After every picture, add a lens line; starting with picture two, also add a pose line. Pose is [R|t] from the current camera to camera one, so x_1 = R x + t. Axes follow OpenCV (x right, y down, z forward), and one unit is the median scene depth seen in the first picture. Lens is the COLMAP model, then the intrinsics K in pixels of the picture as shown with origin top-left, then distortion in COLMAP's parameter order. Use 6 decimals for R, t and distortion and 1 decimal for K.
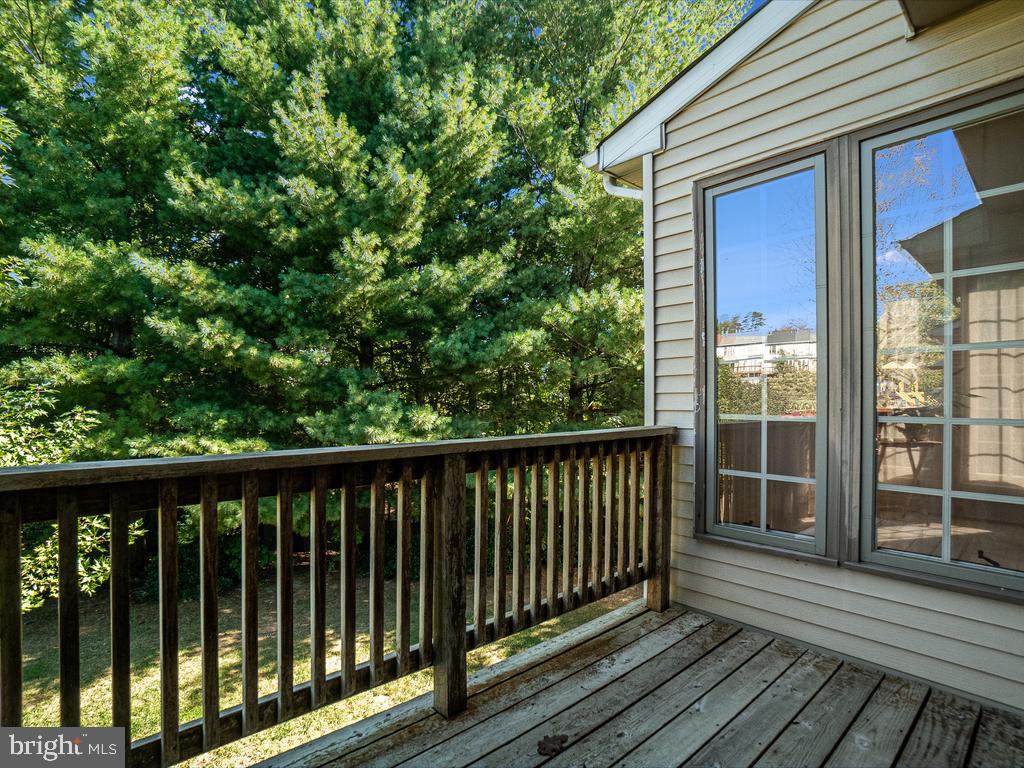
lens RADIAL K [[506.9, 0, 505.7], [0, 506.9, 392.9], [0, 0, 1]] dist [-0.059985, 0.019692]
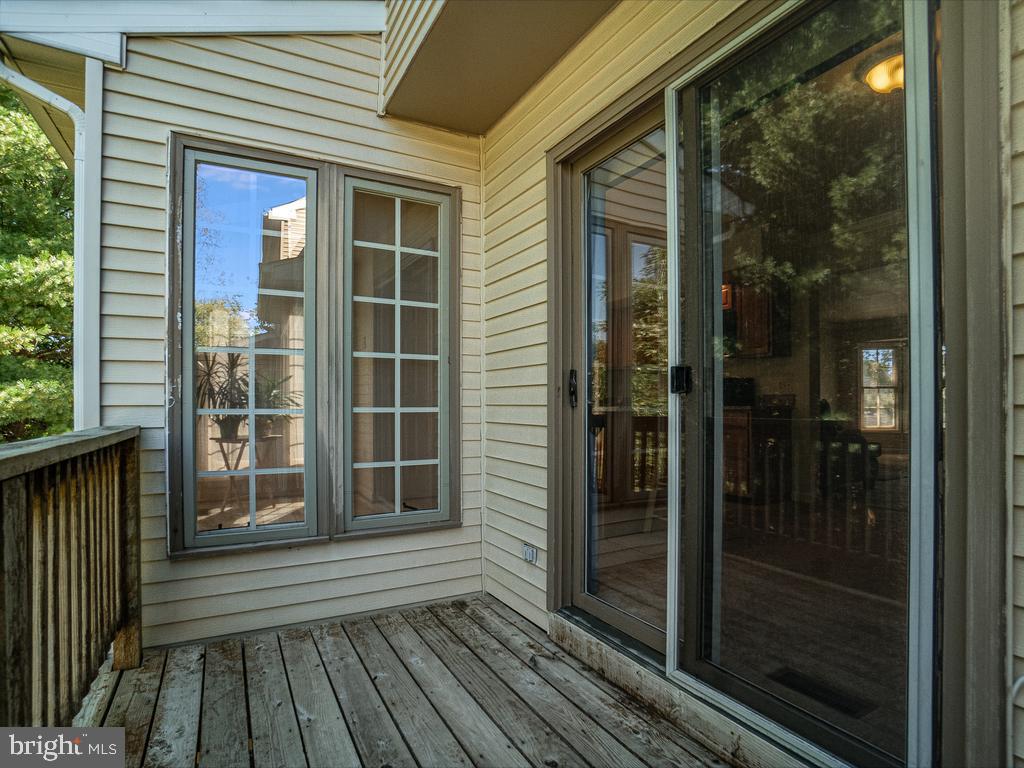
lens RADIAL K [[506.9, 0, 505.7], [0, 506.9, 392.9], [0, 0, 1]] dist [-0.059985, 0.019692]
pose [[0.268208, 0.020479, 0.963143, -0.294201], [-0.011734, 0.999769, -0.017991, 0.025804], [-0.963290, -0.006476, 0.268386, 0.276290]]
